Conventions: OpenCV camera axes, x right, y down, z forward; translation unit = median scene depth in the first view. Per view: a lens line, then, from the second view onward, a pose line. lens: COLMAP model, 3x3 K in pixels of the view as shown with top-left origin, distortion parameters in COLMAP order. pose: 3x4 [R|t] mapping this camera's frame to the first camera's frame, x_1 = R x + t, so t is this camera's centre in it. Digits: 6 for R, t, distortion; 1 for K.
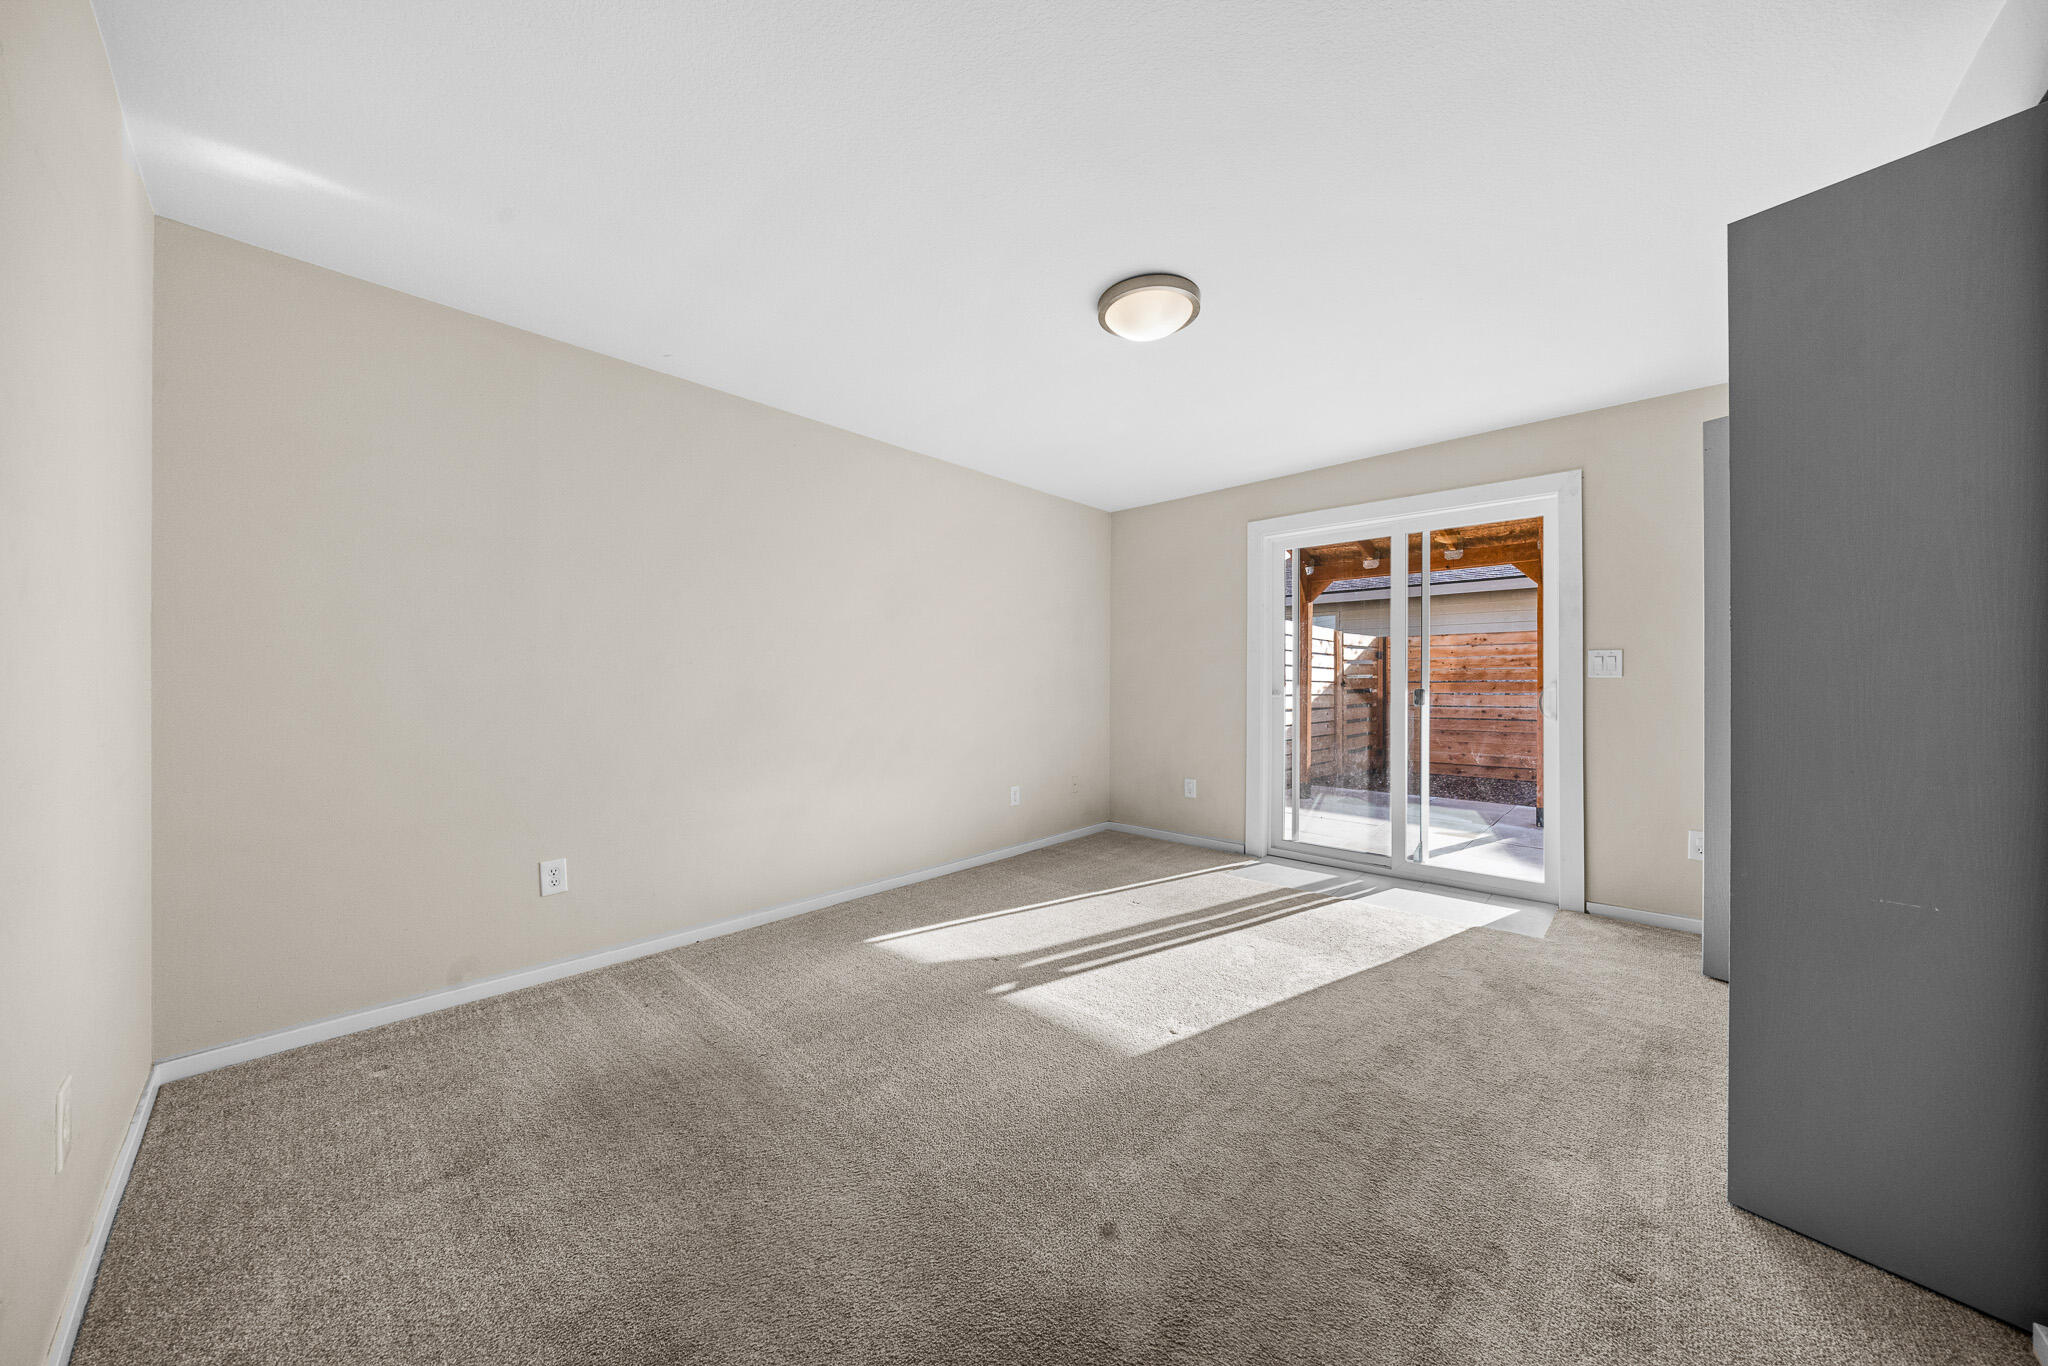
lens RADIAL K [[693.1, 0, 1024.0], [0, 693.1, 683.0], [0, 0, 1]] dist [0.000125, -0.000001]
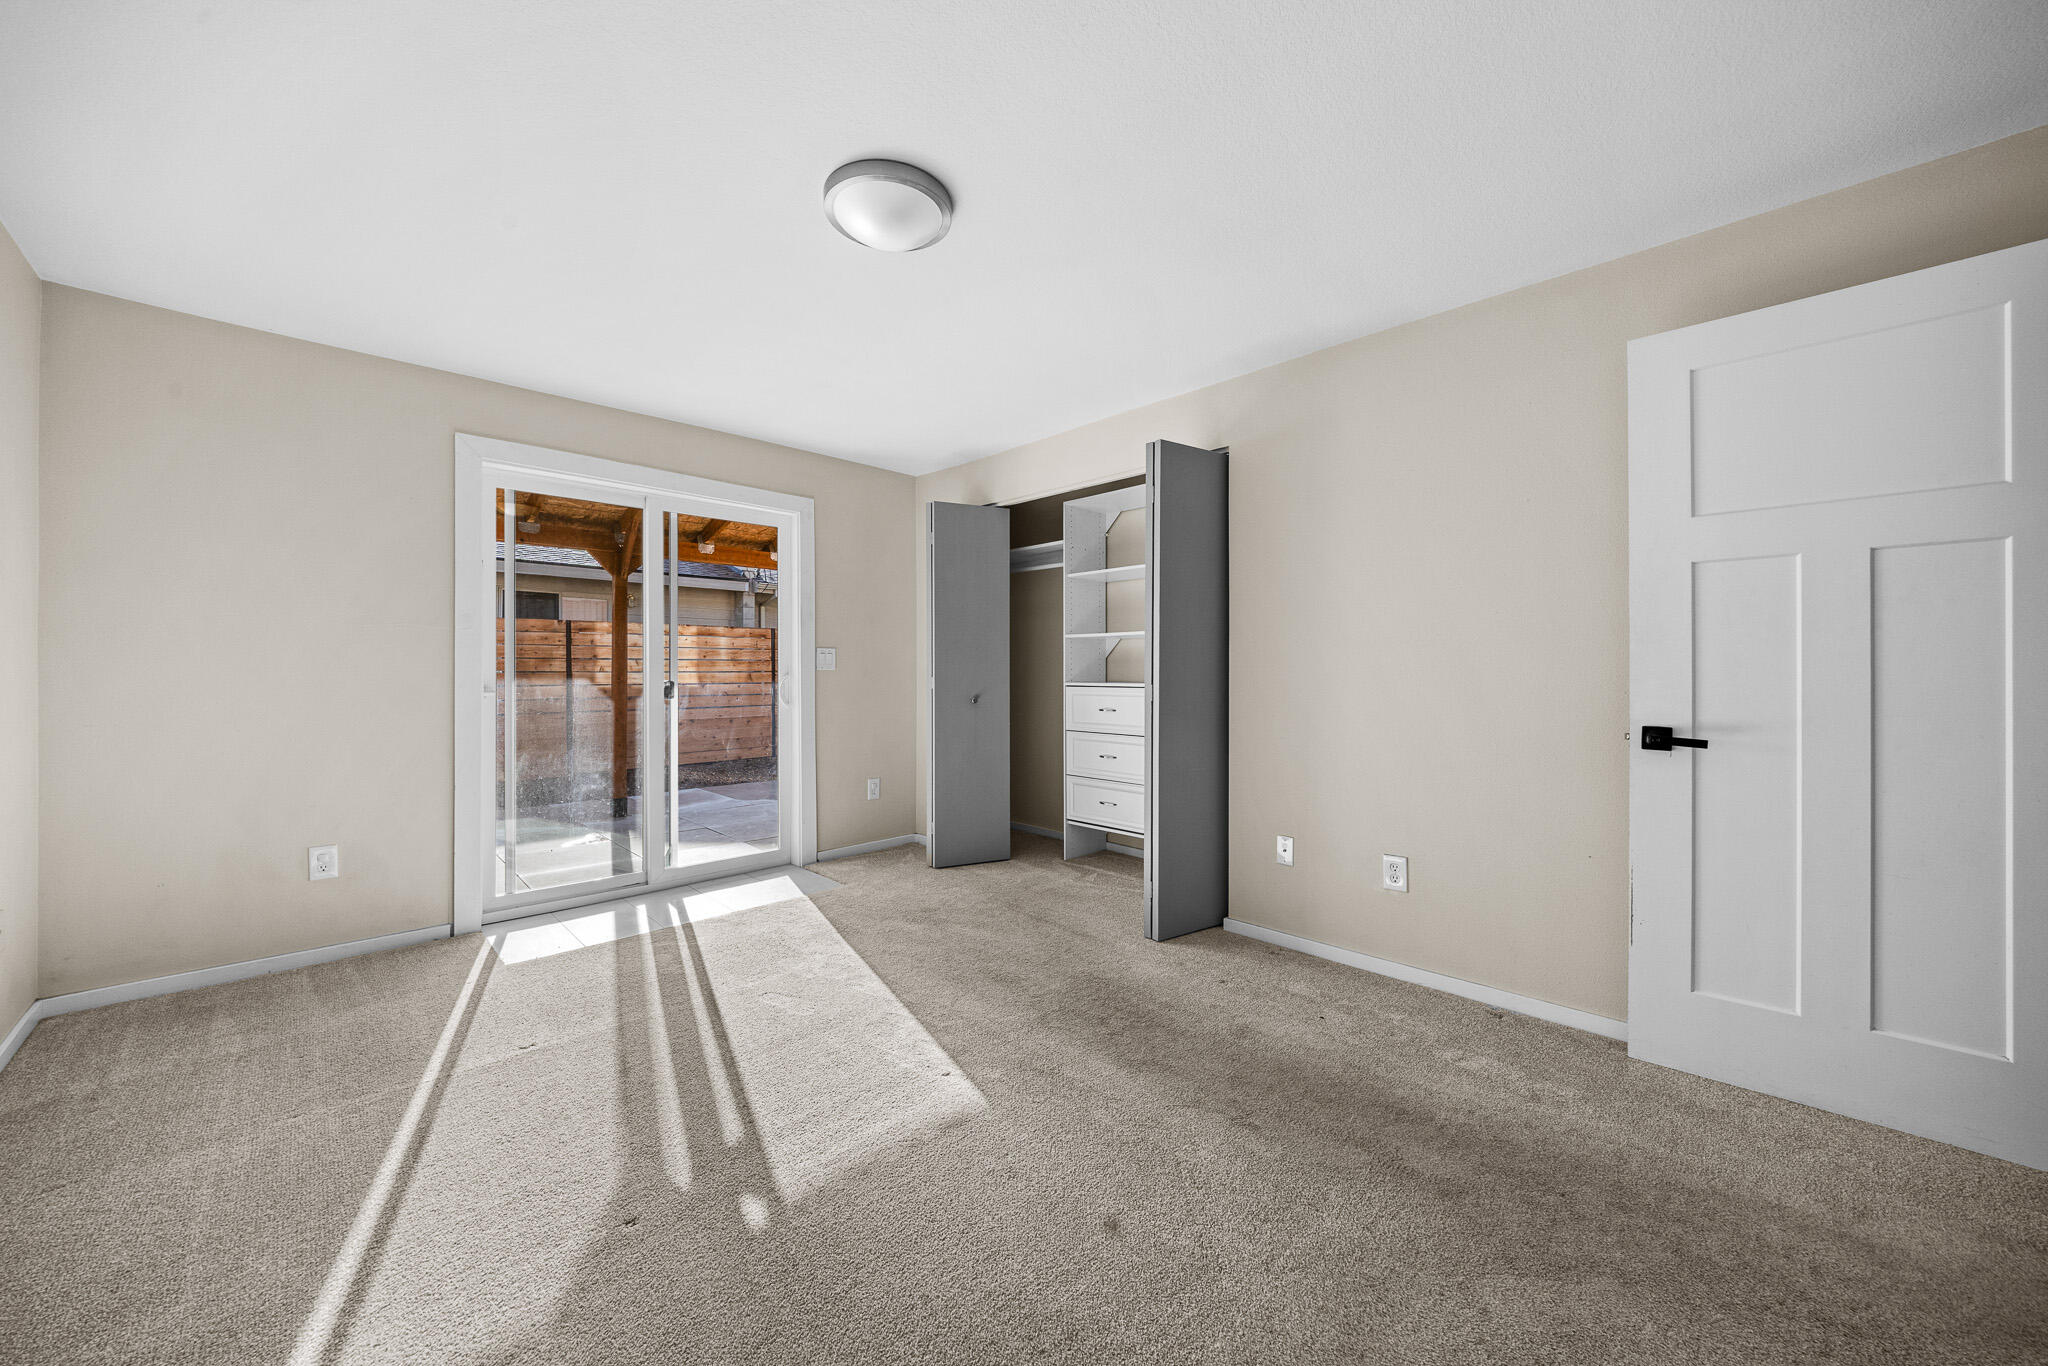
lens RADIAL K [[747.0, 0, 1022.6], [0, 747.0, 668.9], [0, 0, 1]] dist [0.000027, 0.000015]
pose [[0.040784, 0.004530, 0.999158, -0.441706], [0.001746, 0.999988, -0.004605, -0.002399], [-0.999166, 0.001932, 0.040776, 0.520511]]
